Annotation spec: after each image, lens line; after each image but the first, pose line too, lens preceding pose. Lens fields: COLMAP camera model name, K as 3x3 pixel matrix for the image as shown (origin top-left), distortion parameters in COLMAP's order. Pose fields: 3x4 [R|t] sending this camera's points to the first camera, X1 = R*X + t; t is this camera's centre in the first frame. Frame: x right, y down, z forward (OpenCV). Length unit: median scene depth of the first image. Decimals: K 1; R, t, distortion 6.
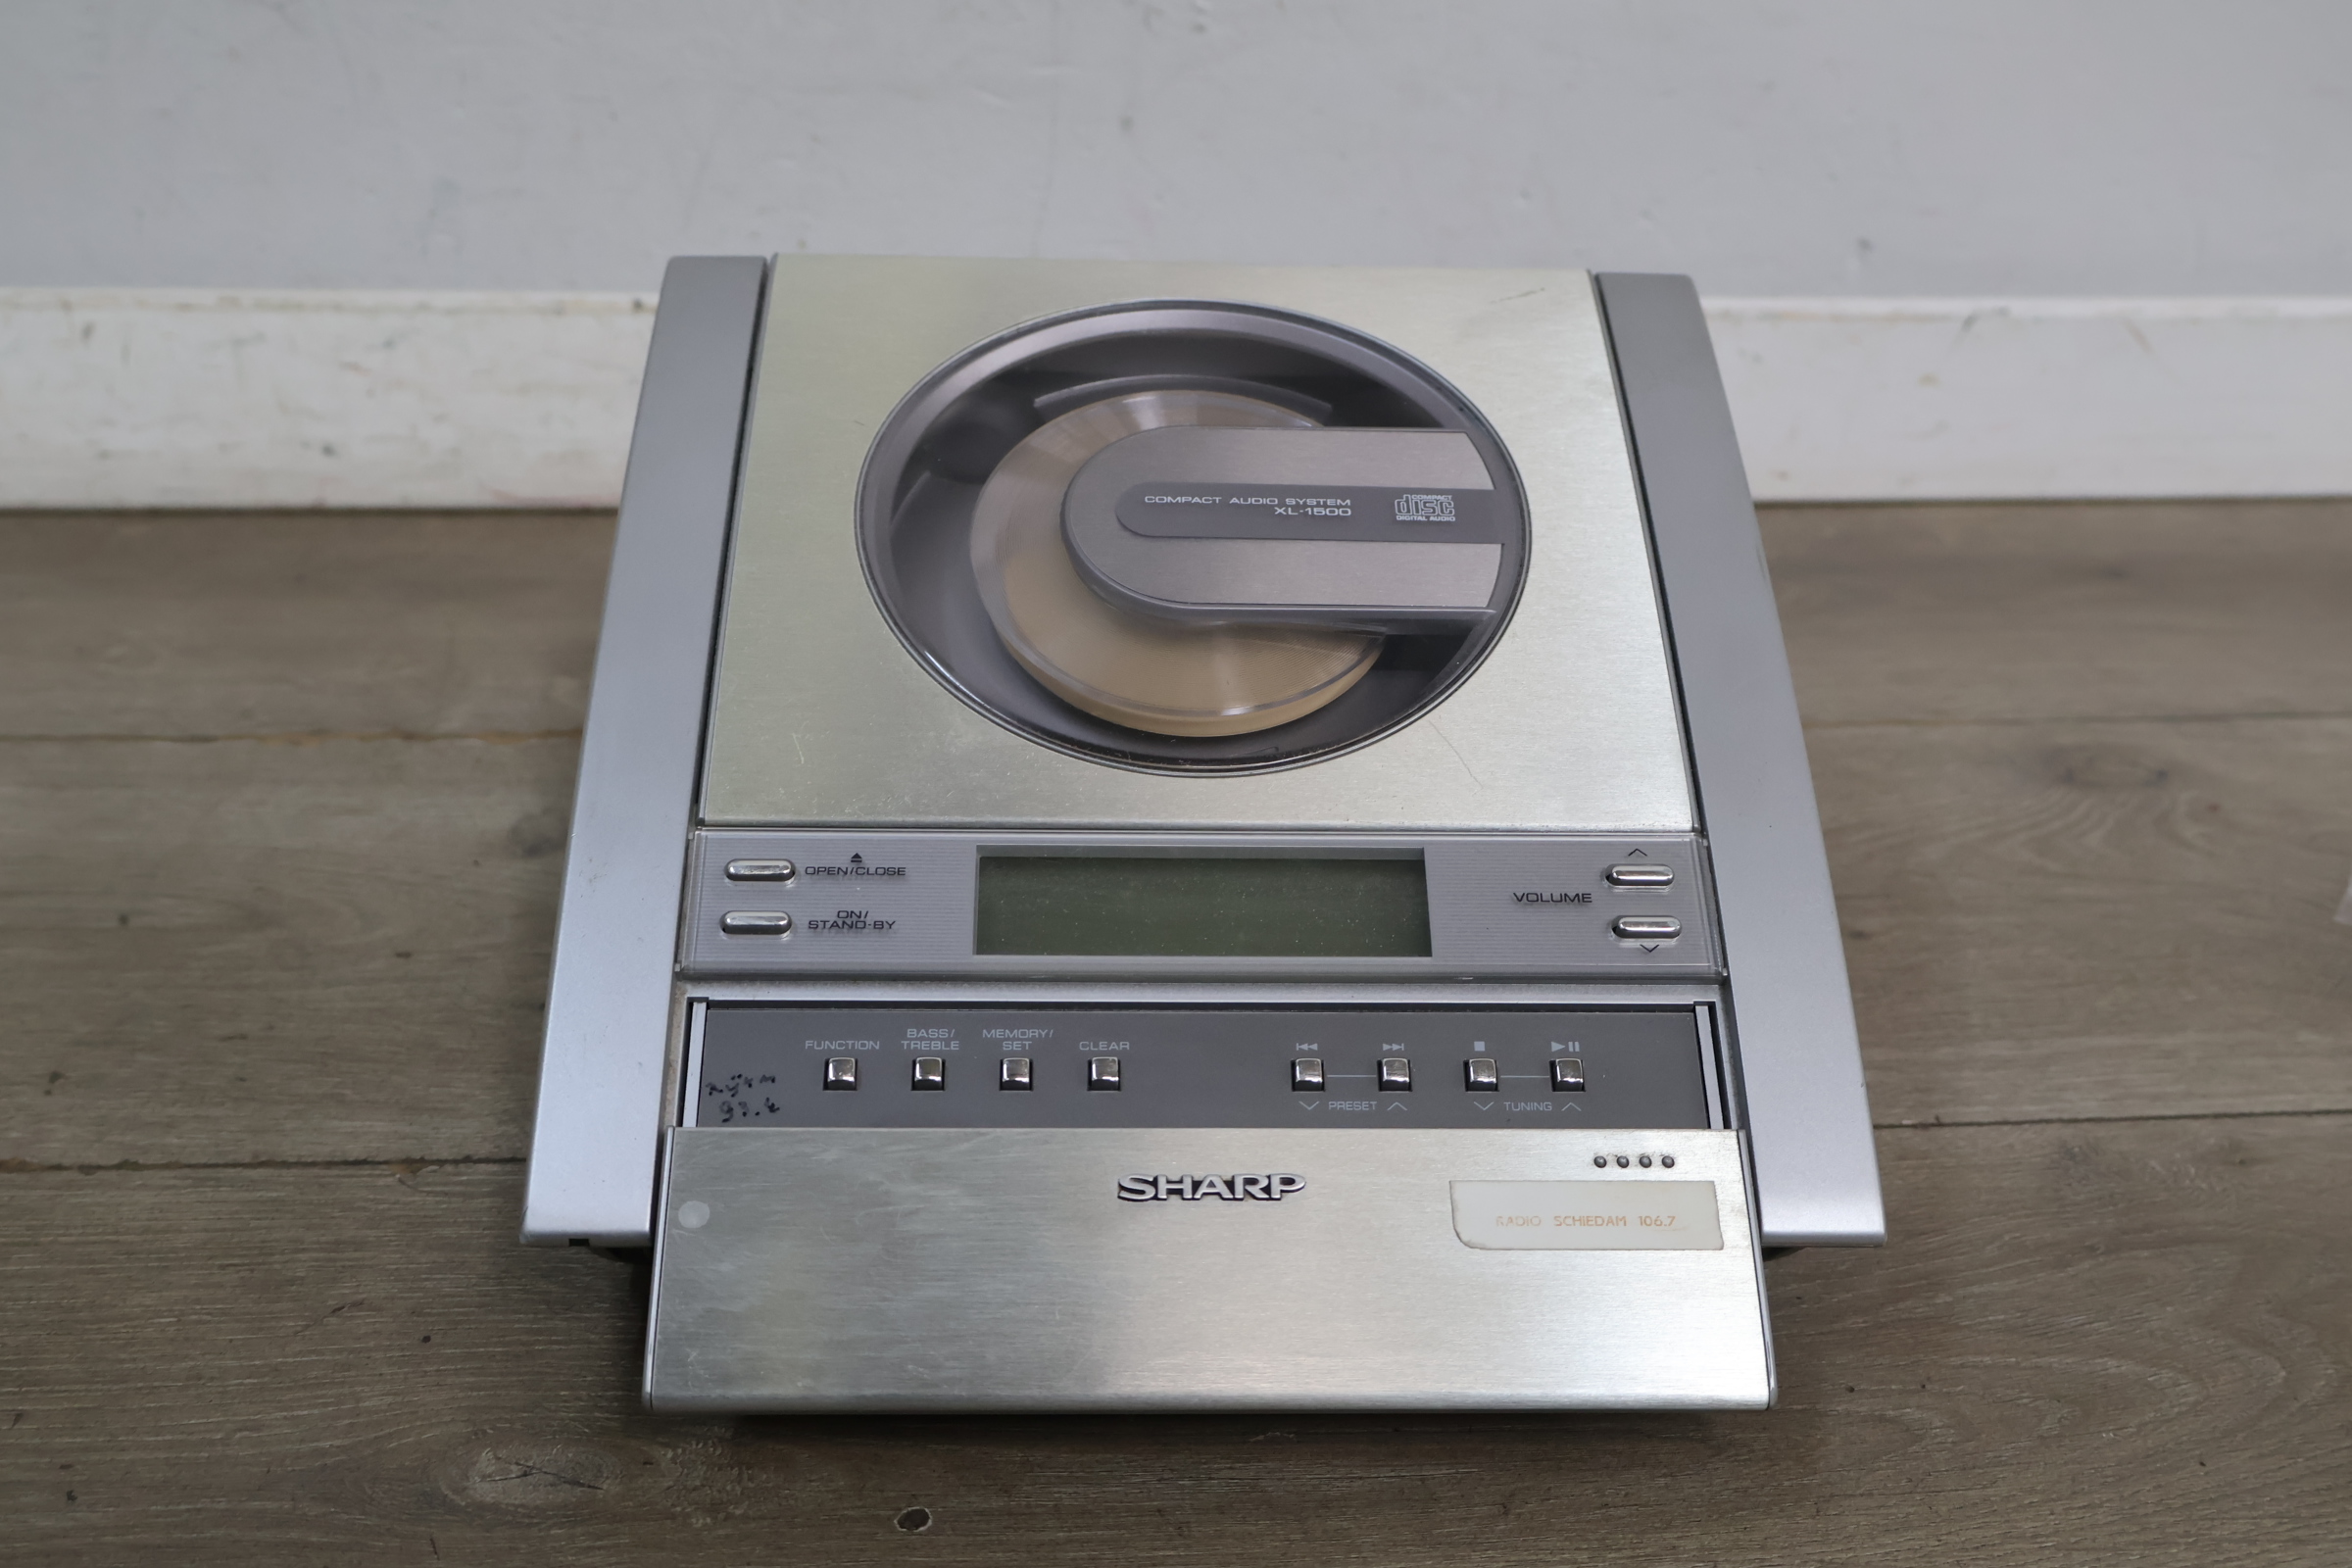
lens RADIAL K [[2475.0, 0, 1176.0], [0, 2475.0, 784.0], [0, 0, 1]] dist [-0.000345, -0.000854]
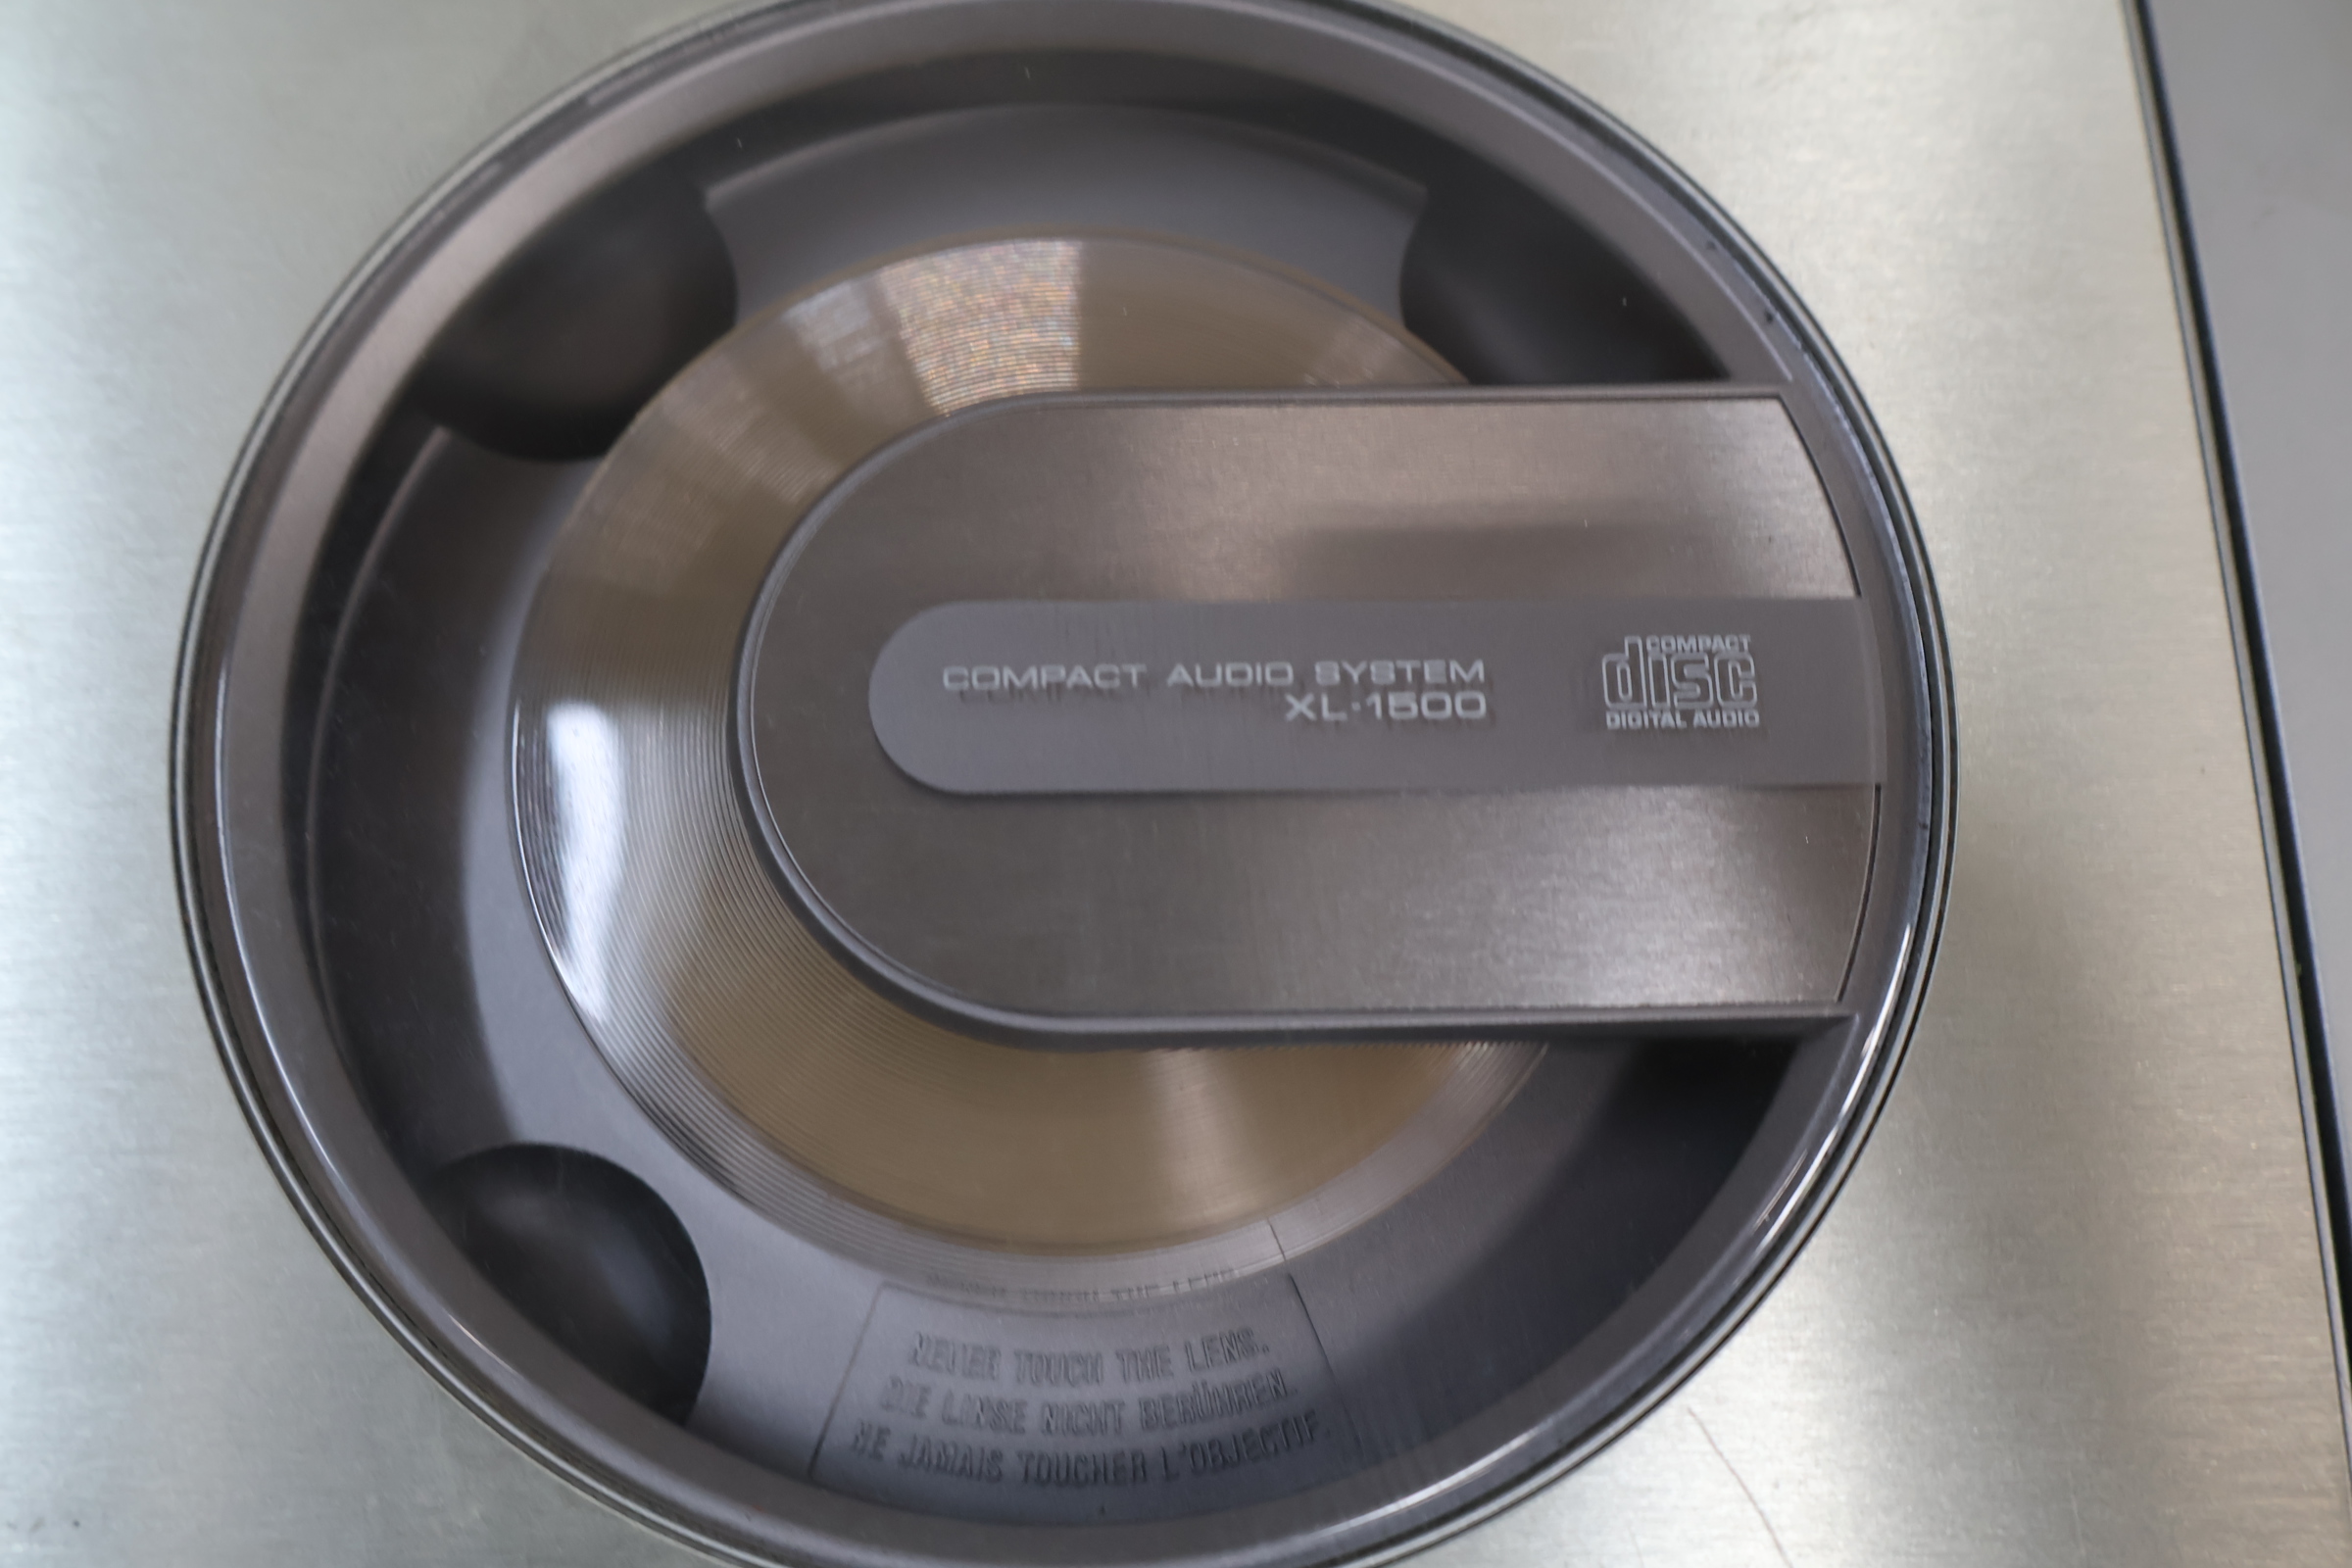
lens RADIAL K [[2475.0, 0, 1176.0], [0, 2475.0, 784.0], [0, 0, 1]] dist [-0.000345, -0.000854]
pose [[0.999933, -0.010448, -0.004953, 0.027831], [0.011548, 0.923705, 0.382930, -0.272825], [0.000574, -0.382962, 0.923764, 0.720321]]
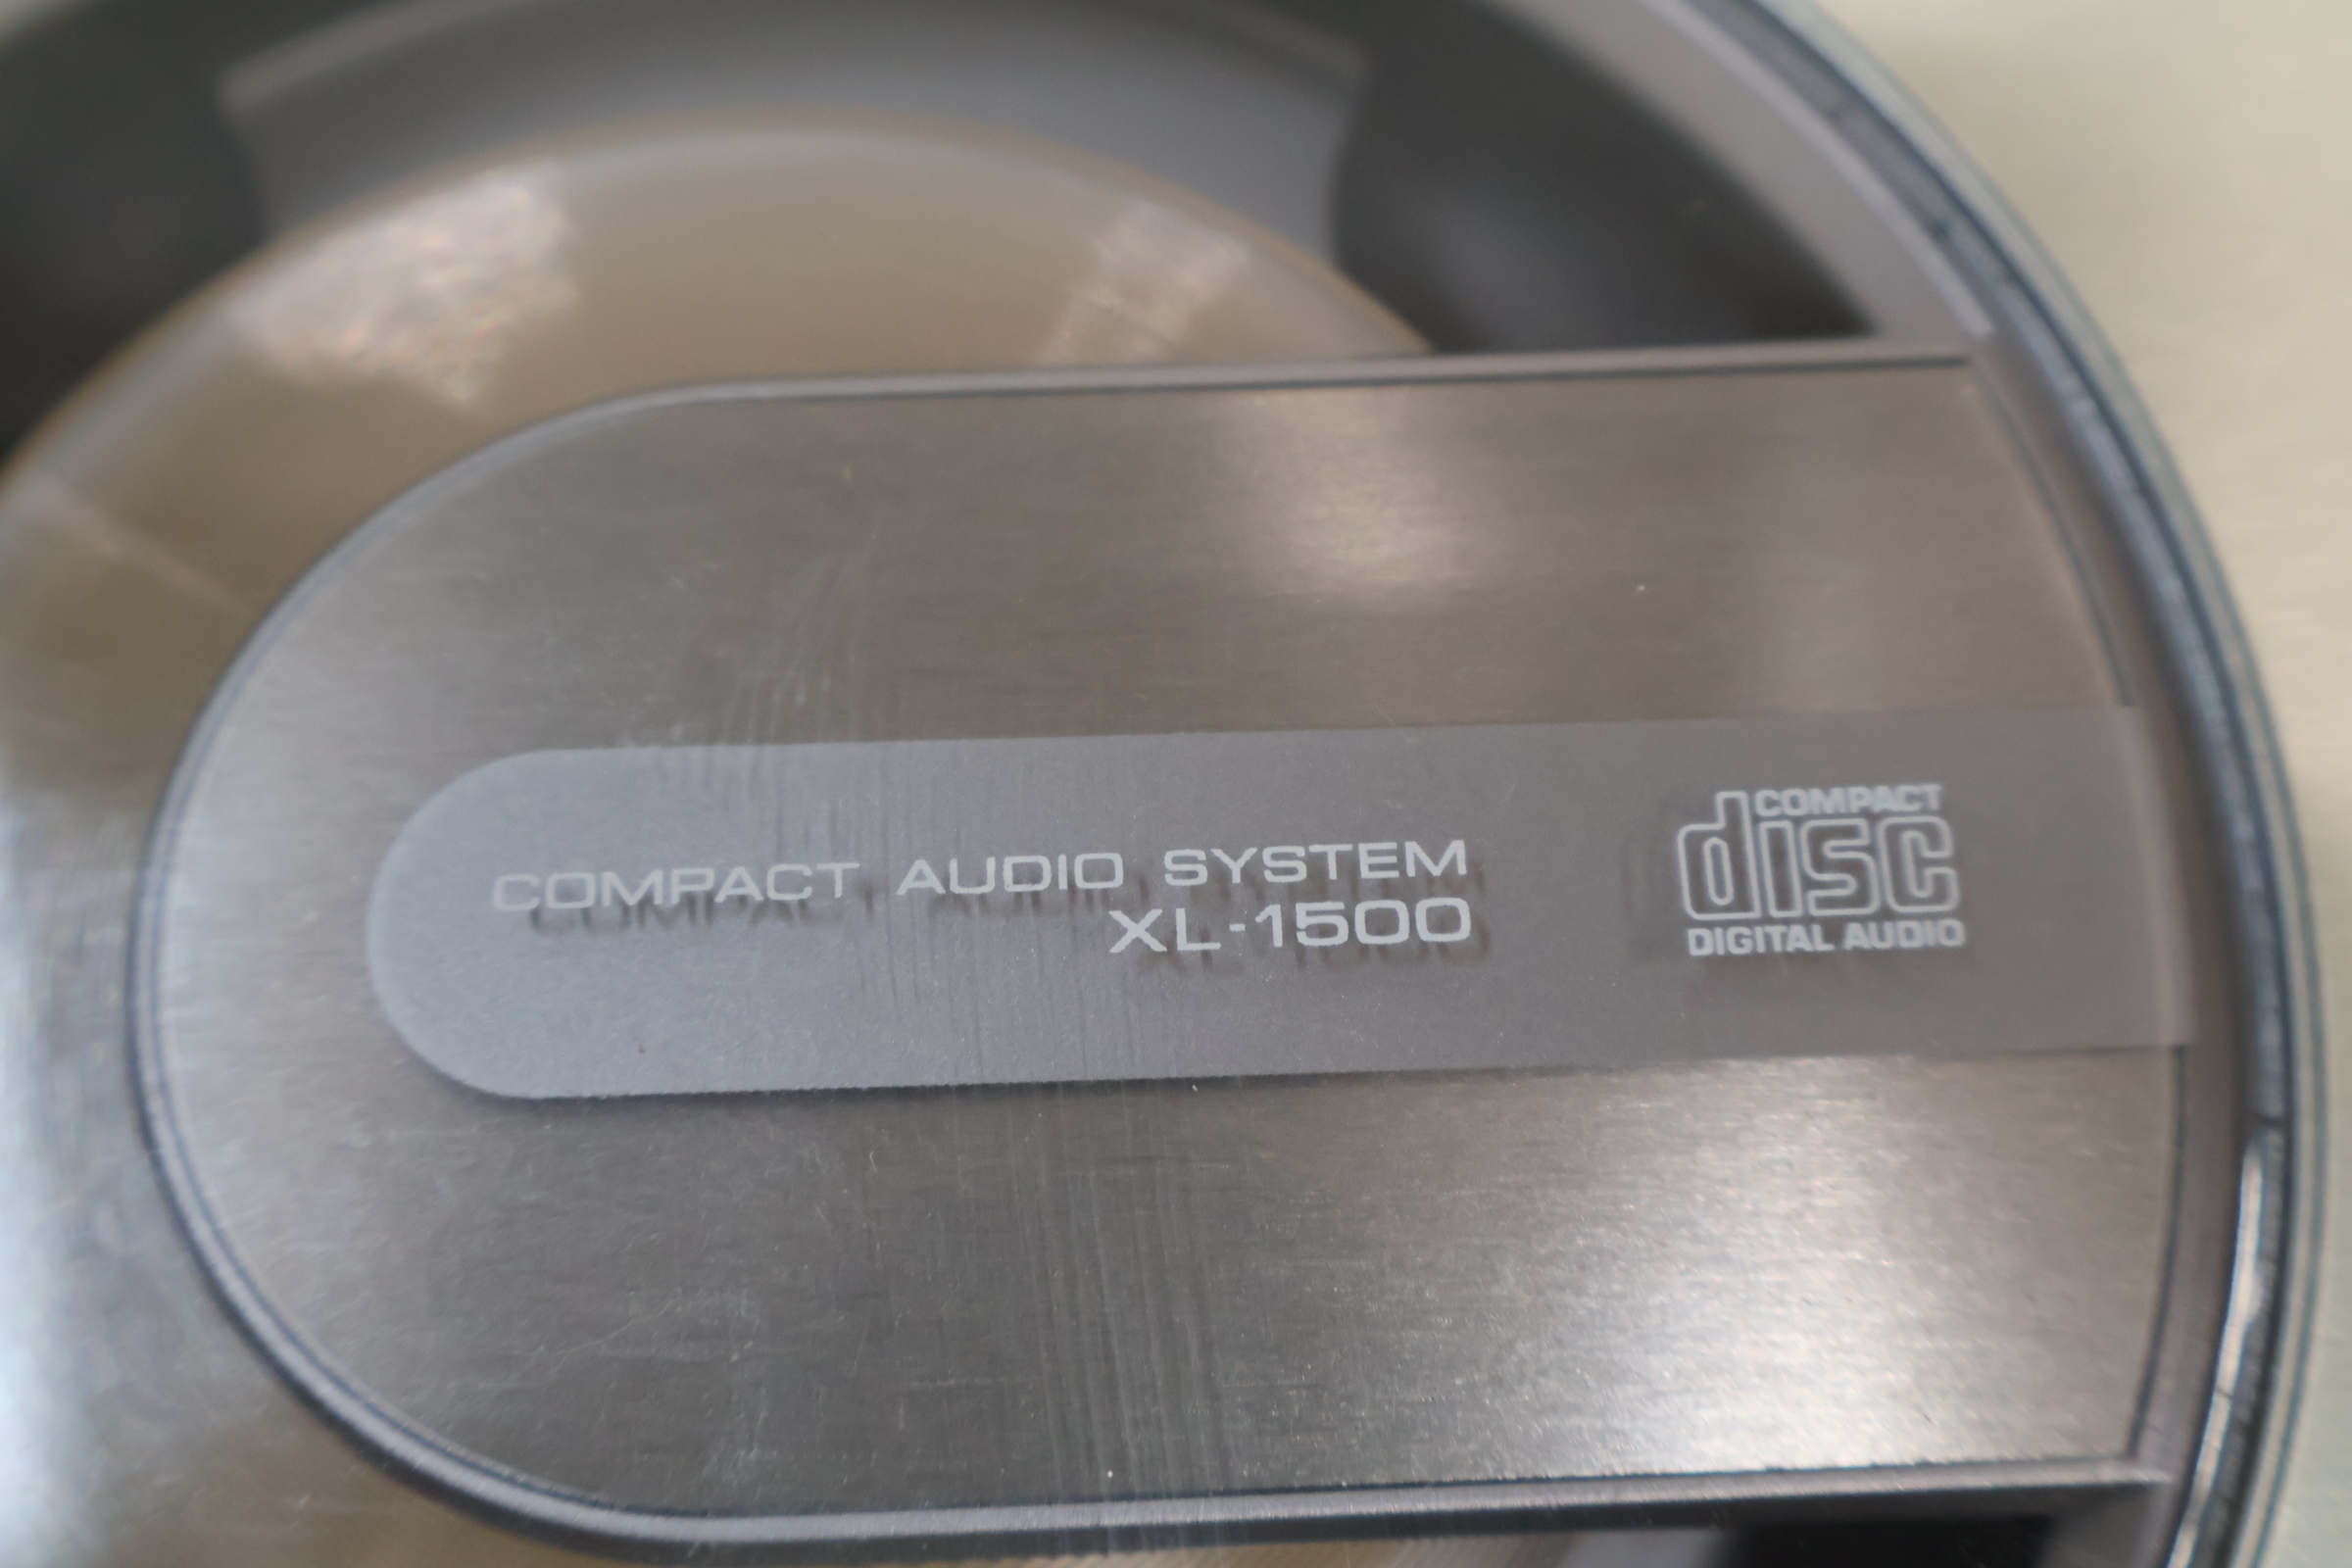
lens RADIAL K [[2487.6, 0, 1180.2], [0, 2487.6, 749.9], [0, 0, 1]] dist [-0.006658, 0.007512]
pose [[0.999464, -0.030573, -0.011696, 0.054466], [0.032733, 0.932017, 0.360933, -0.224020], [-0.000134, -0.361123, 0.932518, 0.901595]]
